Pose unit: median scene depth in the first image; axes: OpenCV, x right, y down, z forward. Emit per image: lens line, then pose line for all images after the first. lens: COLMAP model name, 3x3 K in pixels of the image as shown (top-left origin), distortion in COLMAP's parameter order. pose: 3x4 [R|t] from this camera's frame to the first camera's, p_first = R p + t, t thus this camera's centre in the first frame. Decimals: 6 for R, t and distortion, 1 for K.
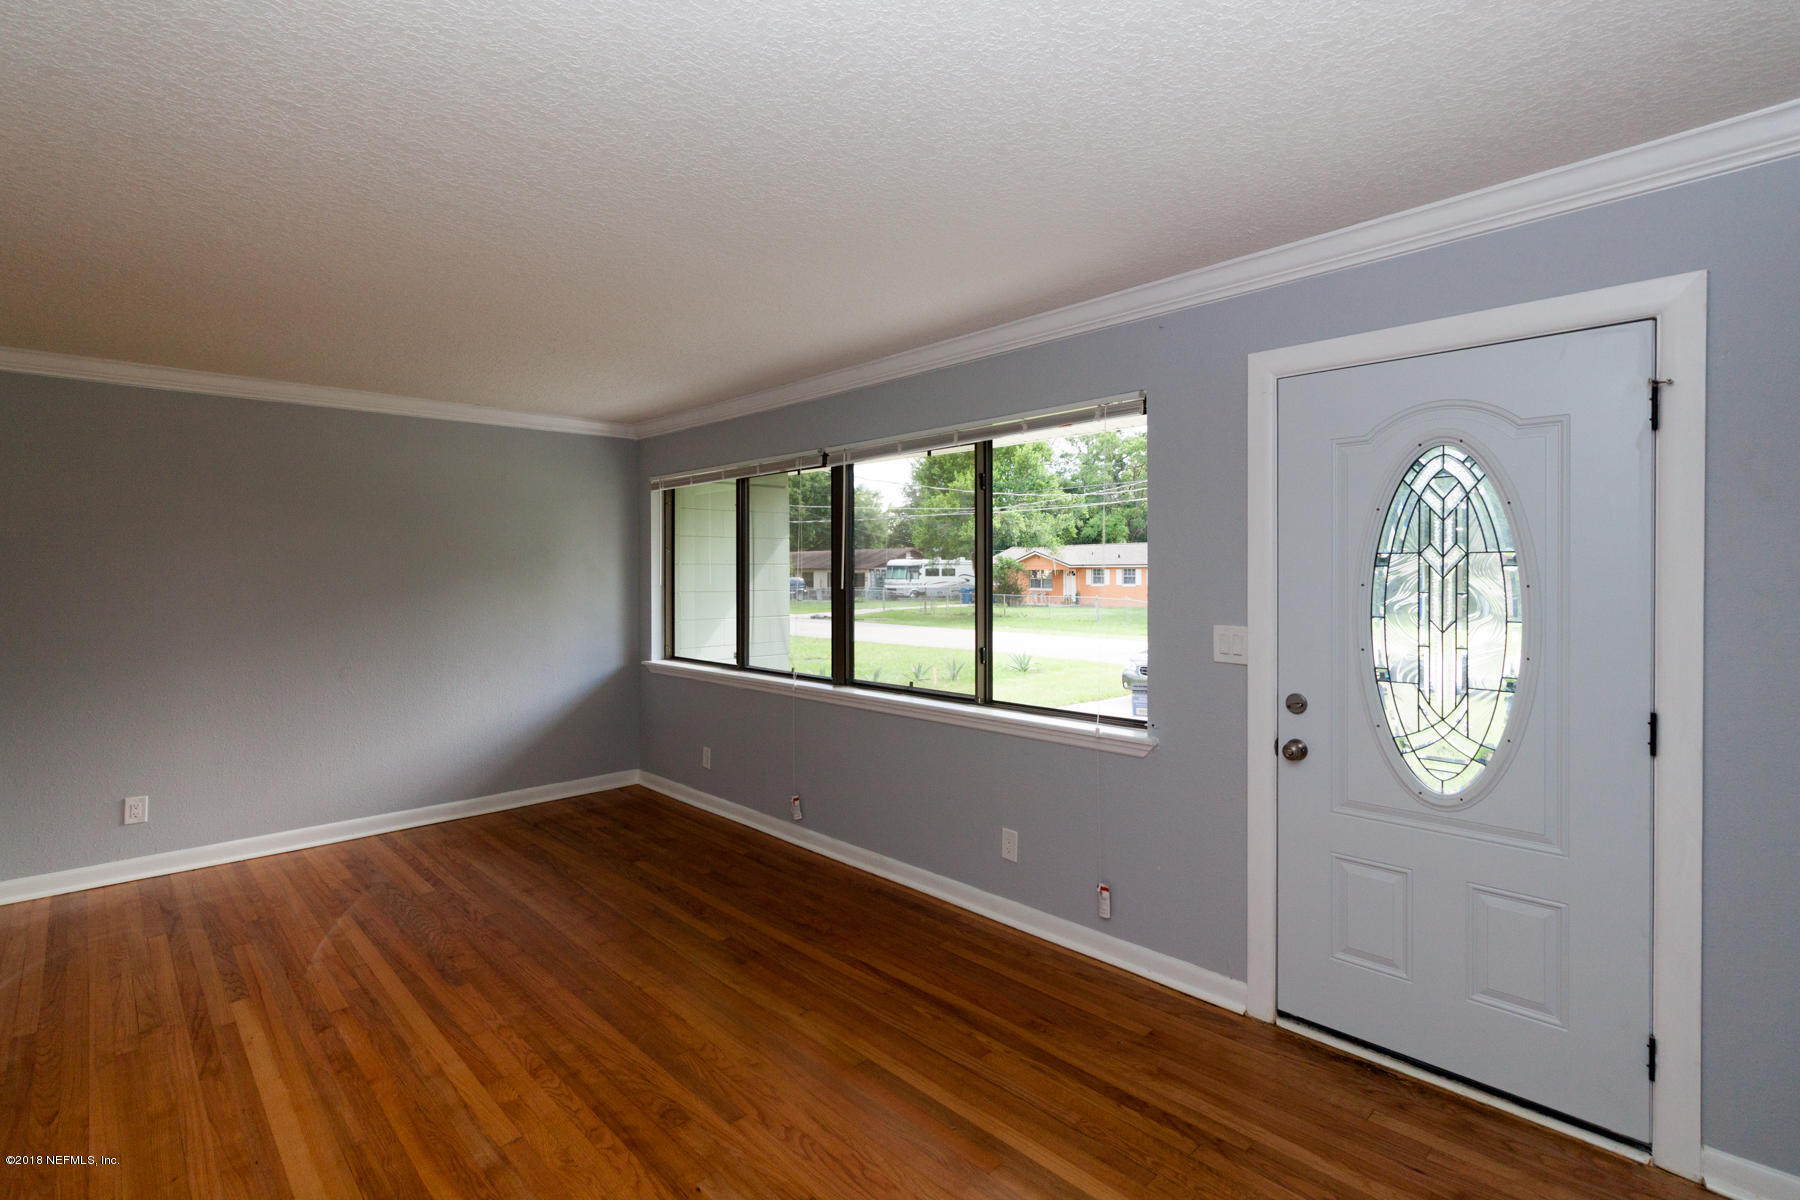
lens RADIAL K [[851.4, 0, 895.4], [0, 851.4, 589.7], [0, 0, 1]] dist [0.000255, 0.000037]
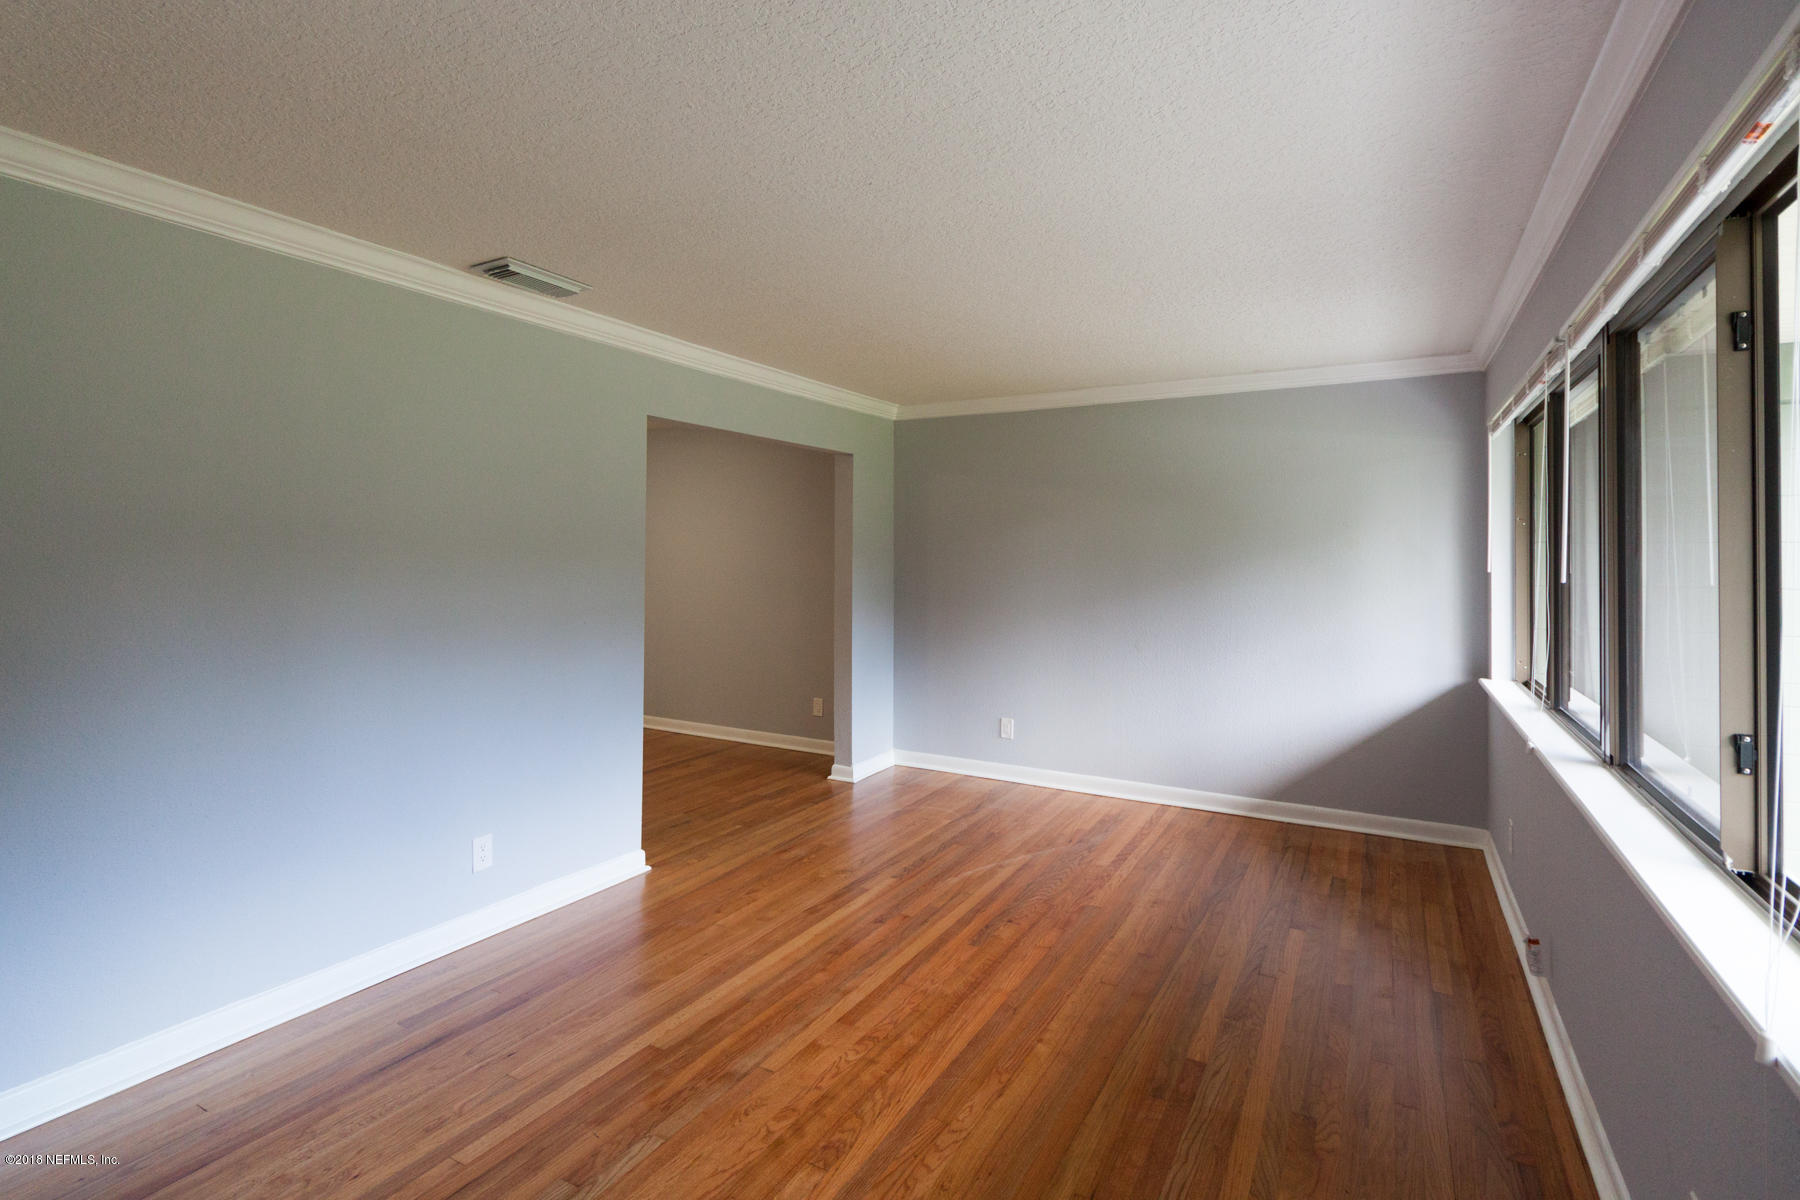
lens RADIAL K [[851.4, 0, 898.4], [0, 851.4, 549.1], [0, 0, 1]] dist [0.000255, 0.000037]
pose [[0.284190, -0.002370, -0.958765, 0.489649], [-0.027479, 0.999566, -0.010616, -0.006369], [0.958374, 0.029363, 0.284001, 0.637416]]
